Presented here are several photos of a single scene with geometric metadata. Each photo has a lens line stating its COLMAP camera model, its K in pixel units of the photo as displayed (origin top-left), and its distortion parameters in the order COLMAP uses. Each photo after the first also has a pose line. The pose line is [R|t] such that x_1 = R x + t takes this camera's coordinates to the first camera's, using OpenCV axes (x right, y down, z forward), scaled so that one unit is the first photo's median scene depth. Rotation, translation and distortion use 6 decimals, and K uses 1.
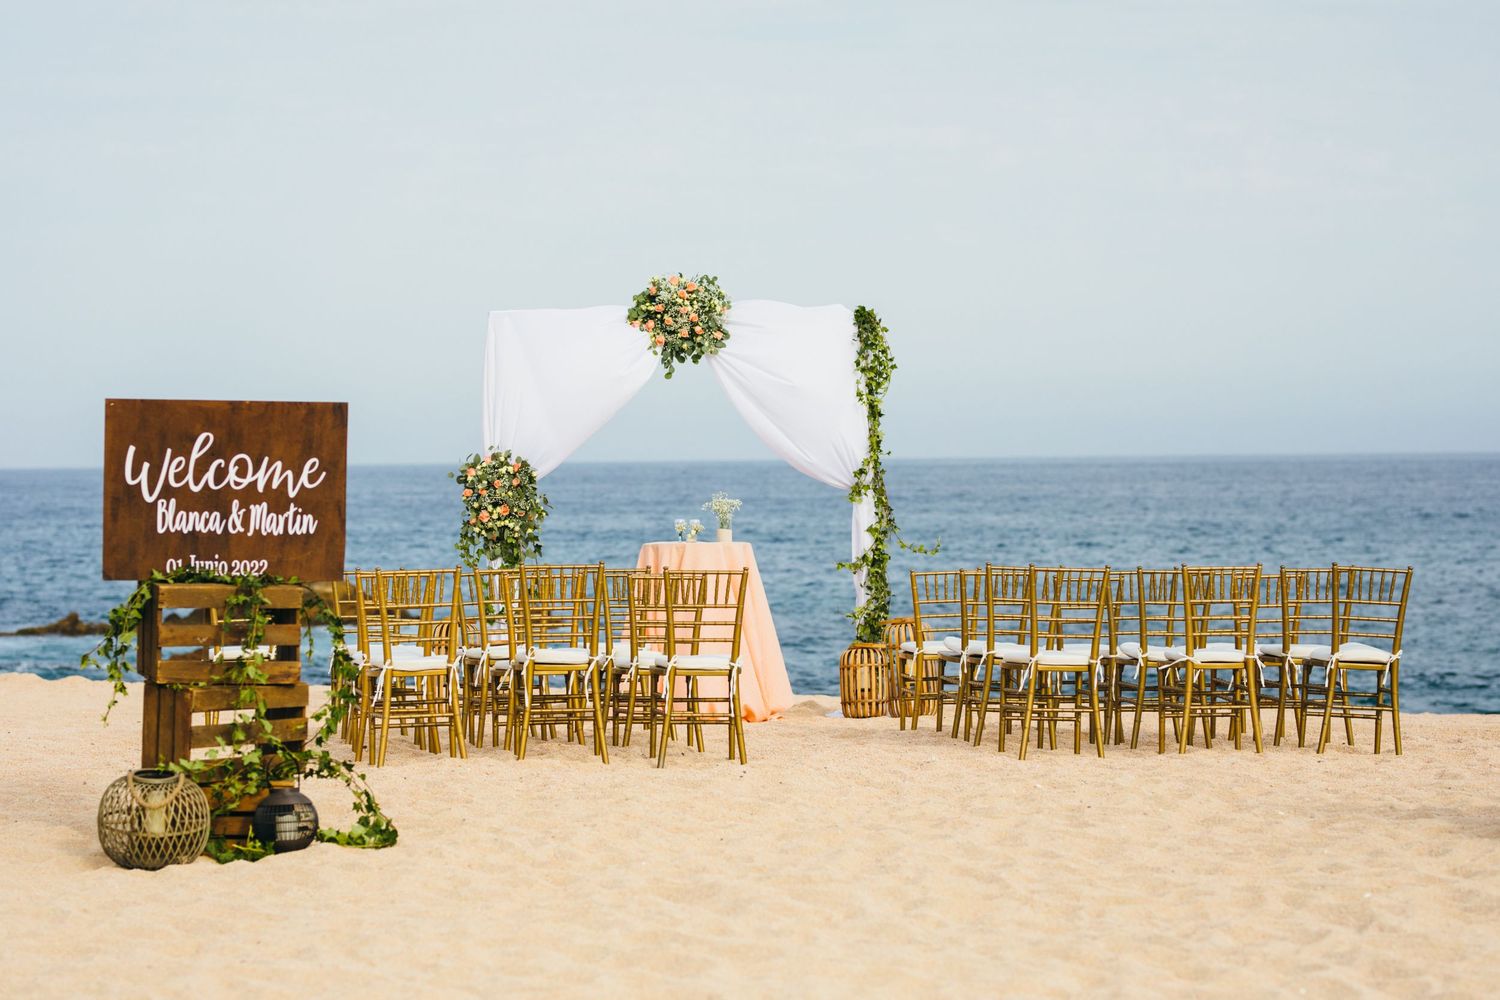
lens RADIAL K [[3695.3, 0, 750.4], [0, 3695.3, 499.8], [0, 0, 1]] dist [-0.018716, 0.000000]
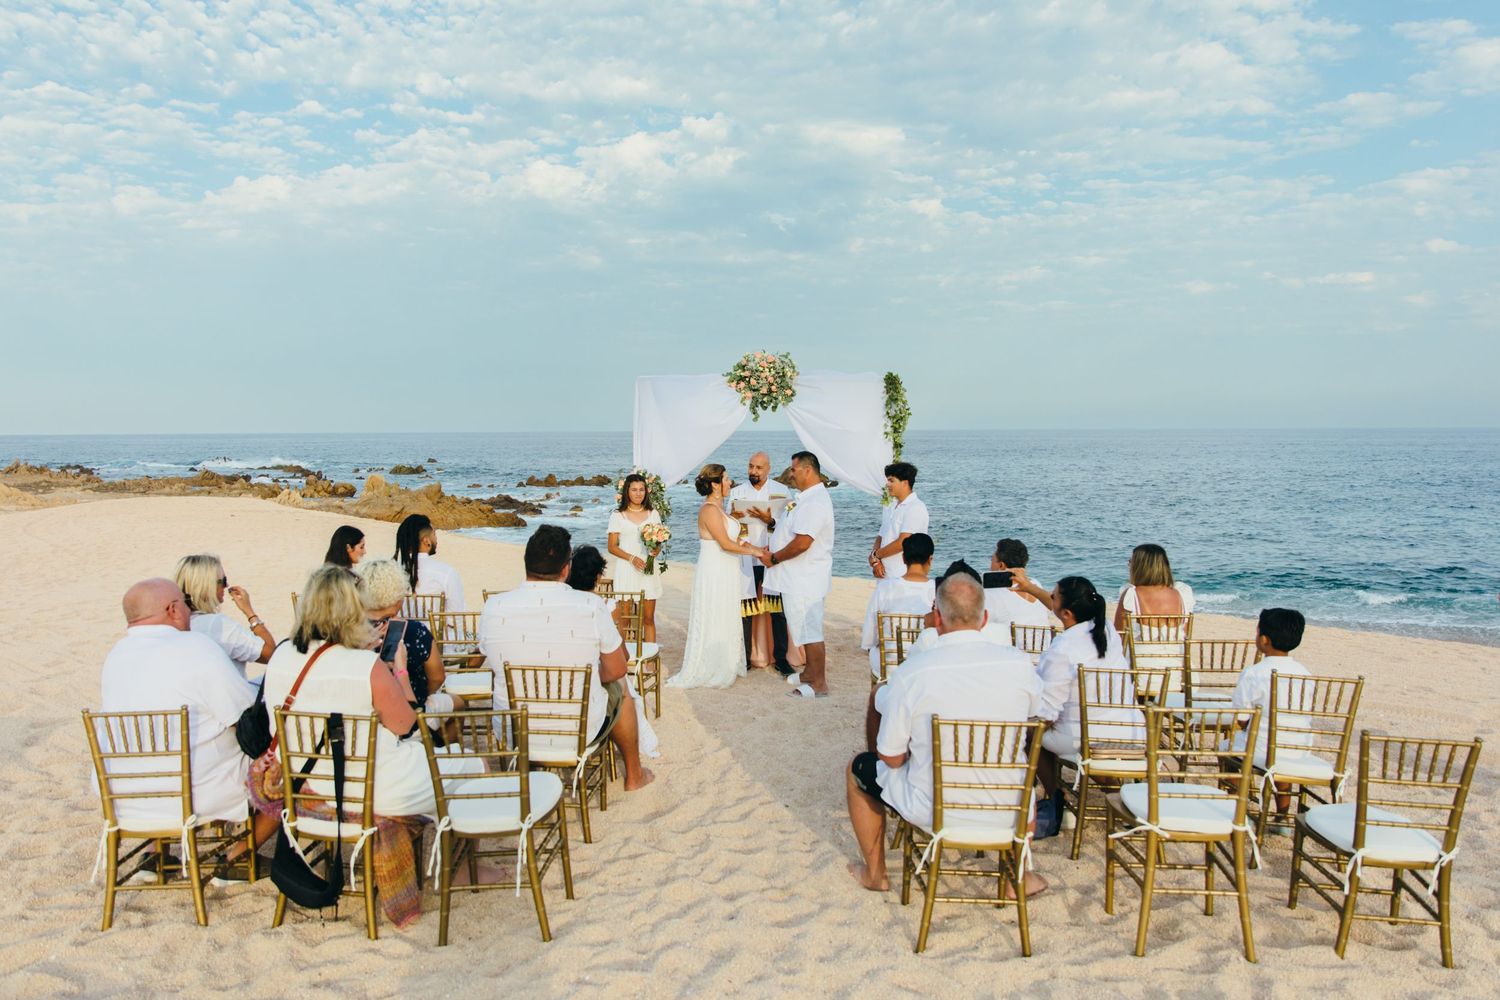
lens RADIAL K [[1039.2, 0, 738.2], [0, 1039.2, 499.8], [0, 0, 1]] dist [-0.004328, 0.000816]
pose [[0.985868, 0.022341, -0.166028, 0.041307], [-0.013067, 0.998303, 0.056742, -0.025067], [0.167014, -0.053771, 0.984487, 0.588119]]
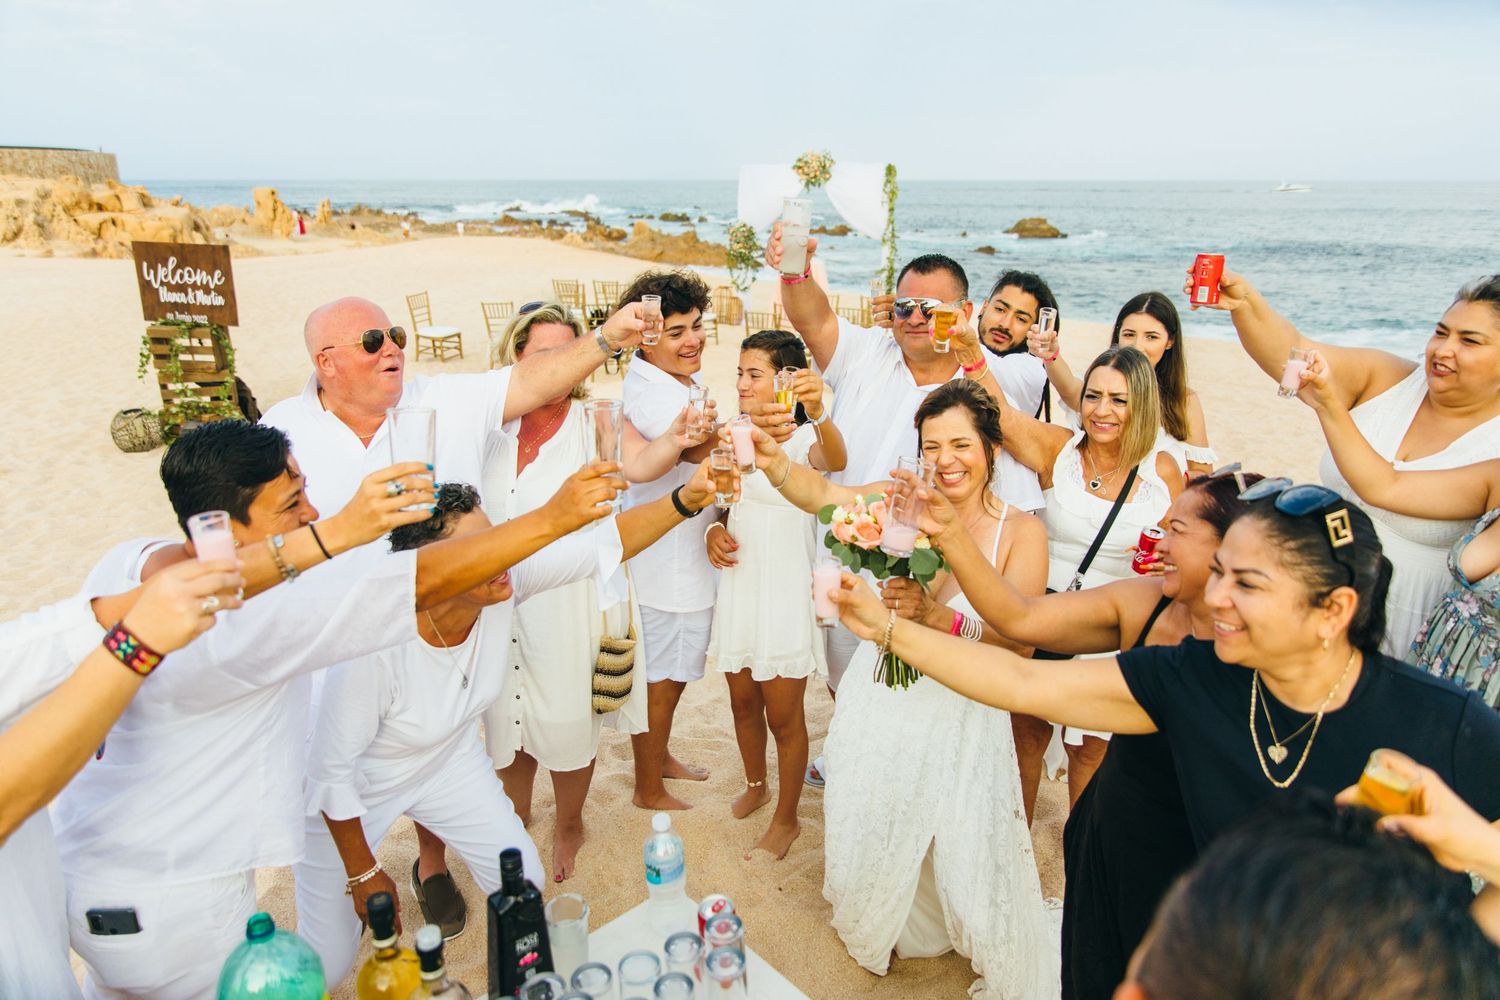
lens RADIAL K [[1039.2, 0, 755.1], [0, 1039.2, 498.5], [0, 0, 1]] dist [-0.004328, 0.000816]
pose [[0.914946, 0.136591, -0.379759, 0.243014], [-0.022523, 0.956800, 0.289874, -0.038399], [0.402947, -0.256666, 0.878497, 0.310446]]
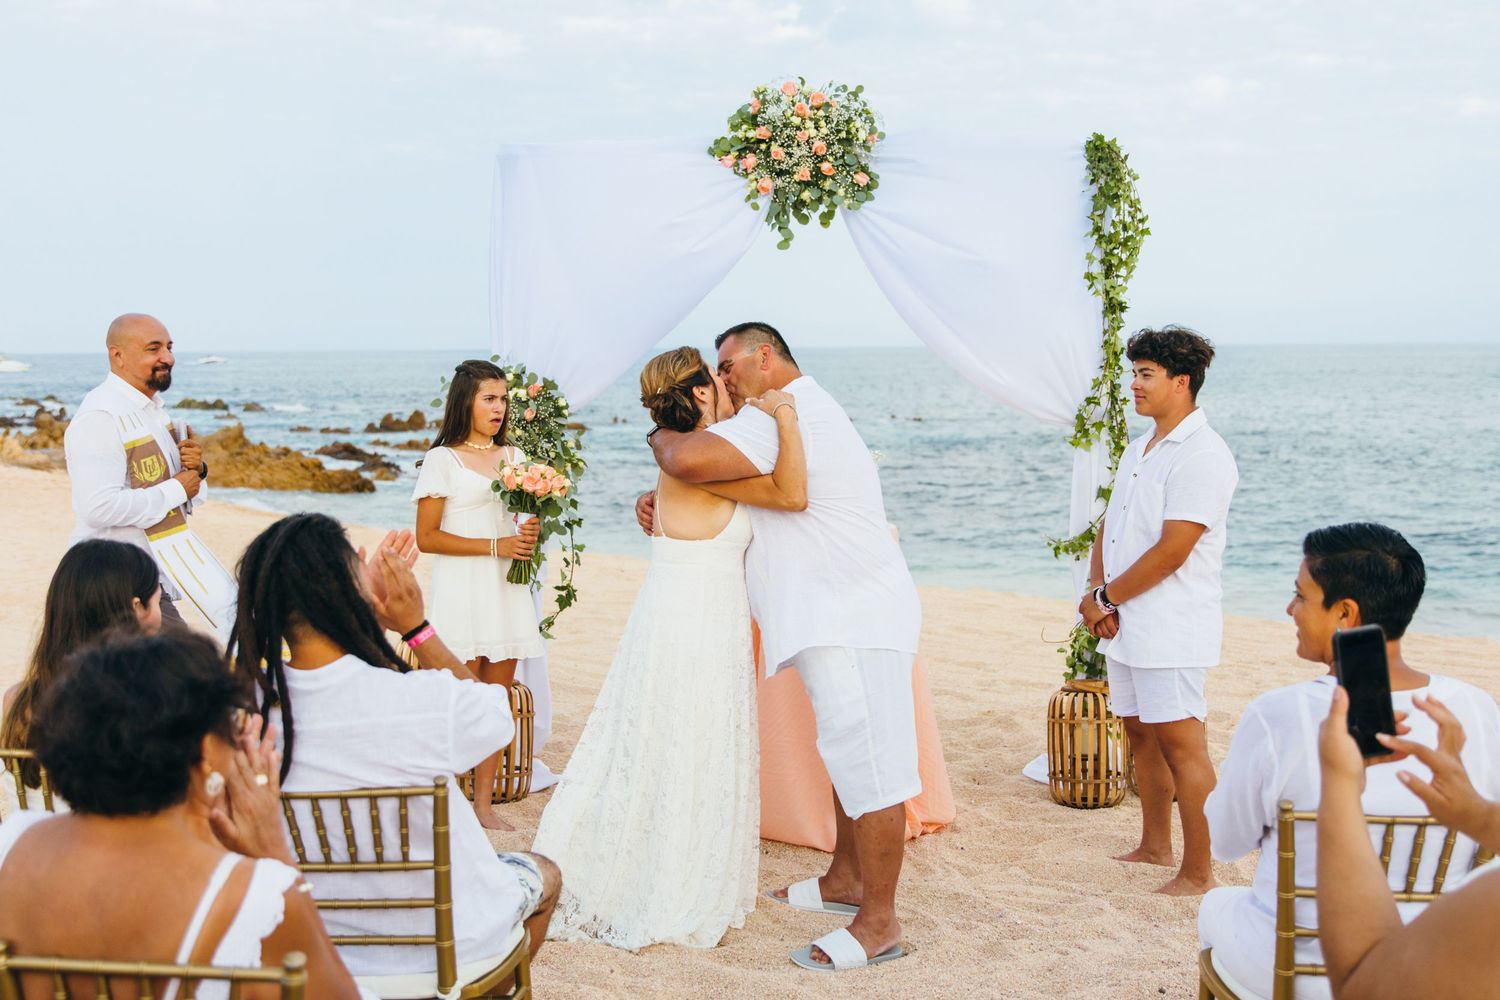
lens RADIAL K [[1587.7, 0, 748.6], [0, 1587.7, 493.3], [0, 0, 1]] dist [-0.044954, 0.000000]
pose [[0.988023, 0.021447, -0.152812, 0.014371], [-0.008661, 0.996441, 0.083846, -0.014251], [0.154066, -0.081518, 0.984692, 0.733747]]
